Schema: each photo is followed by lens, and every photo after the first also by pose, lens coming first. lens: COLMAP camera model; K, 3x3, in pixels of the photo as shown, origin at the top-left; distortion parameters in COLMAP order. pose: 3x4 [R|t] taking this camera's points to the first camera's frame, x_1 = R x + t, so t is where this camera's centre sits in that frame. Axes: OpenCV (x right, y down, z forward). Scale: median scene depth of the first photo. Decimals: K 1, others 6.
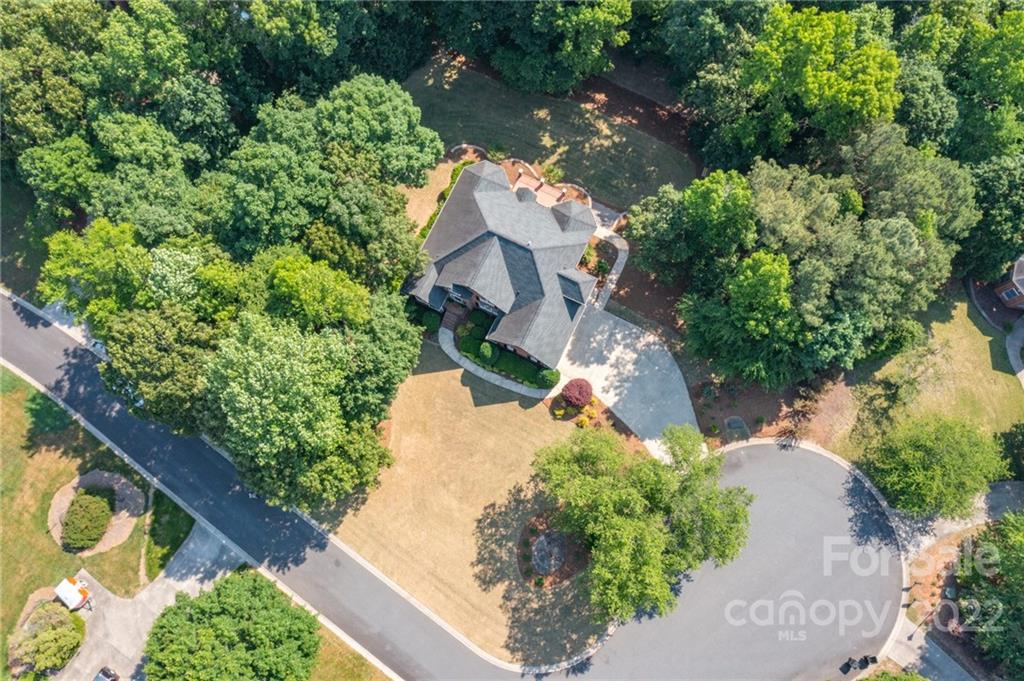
lens RADIAL K [[813.9, 0, 512.0], [0, 813.9, 340.5], [0, 0, 1]] dist [-0.021728, -0.003659]
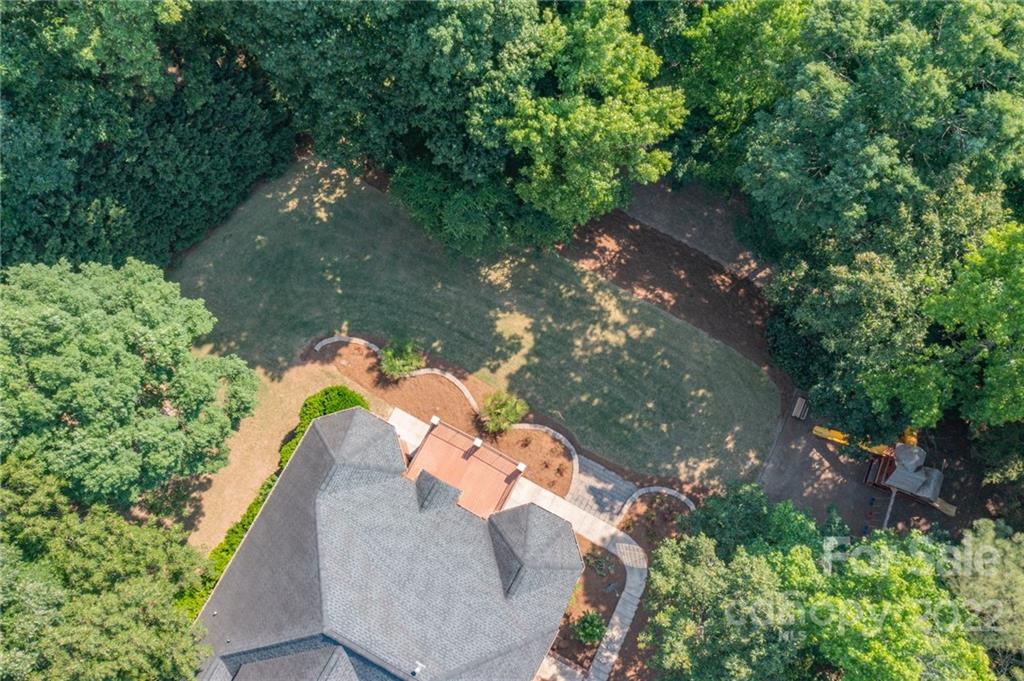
lens RADIAL K [[813.9, 0, 512.0], [0, 813.9, 340.5], [0, 0, 1]] dist [-0.021728, -0.003659]
pose [[0.998825, 0.047717, -0.008474, 0.054158], [-0.047719, 0.998861, -0.000050, -0.239845], [0.008462, 0.000454, 0.999964, 0.473387]]
